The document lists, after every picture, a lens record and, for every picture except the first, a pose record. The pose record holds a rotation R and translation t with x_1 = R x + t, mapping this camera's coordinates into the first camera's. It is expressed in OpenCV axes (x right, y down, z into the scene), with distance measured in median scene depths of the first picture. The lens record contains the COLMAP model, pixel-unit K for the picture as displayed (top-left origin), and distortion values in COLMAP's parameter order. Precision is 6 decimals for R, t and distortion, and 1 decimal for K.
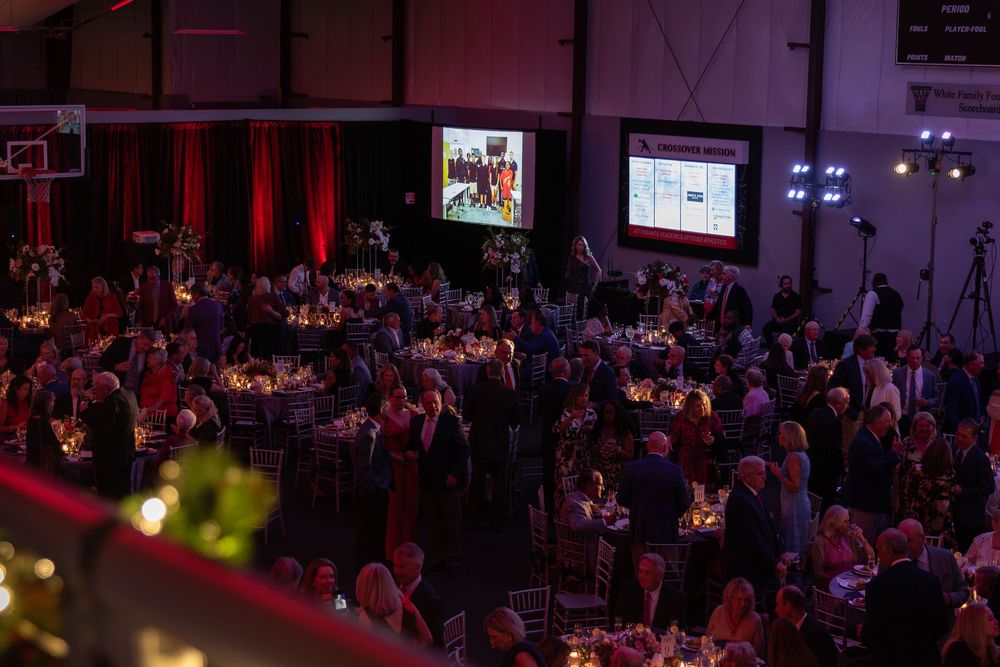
lens RADIAL K [[2042.0, 0, 500.6], [0, 2042.0, 338.3], [0, 0, 1]] dist [-0.007558, 0.000000]
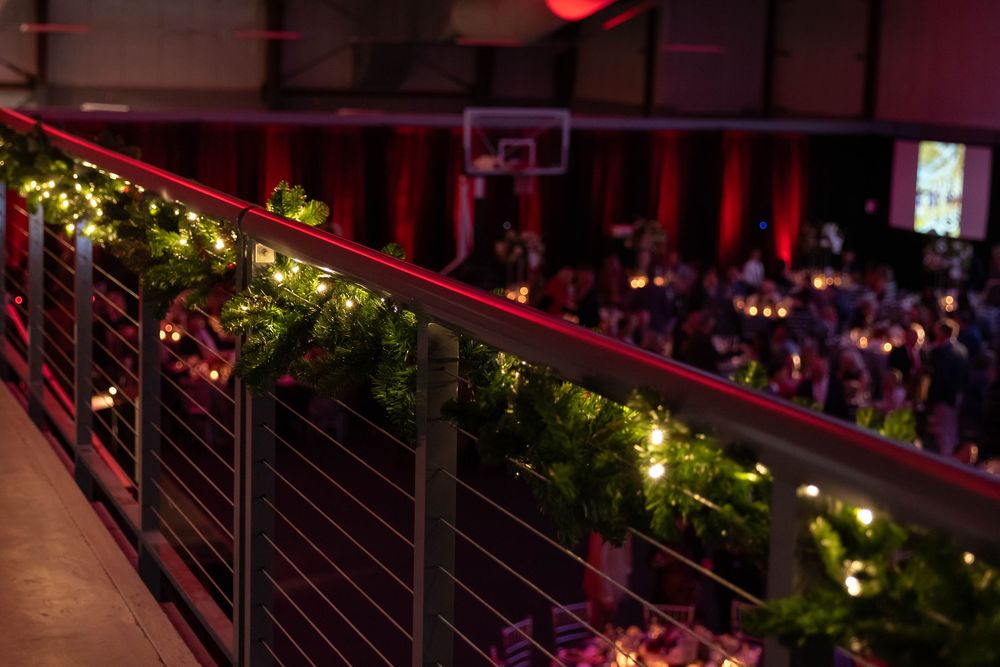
lens RADIAL K [[2042.0, 0, 497.2], [0, 2042.0, 328.5], [0, 0, 1]] dist [-0.007558, 0.000000]
pose [[0.965196, 0.052094, -0.256286, 0.051244], [-0.055682, 0.998426, -0.006758, 0.015674], [0.255531, 0.020793, 0.966577, -0.097982]]
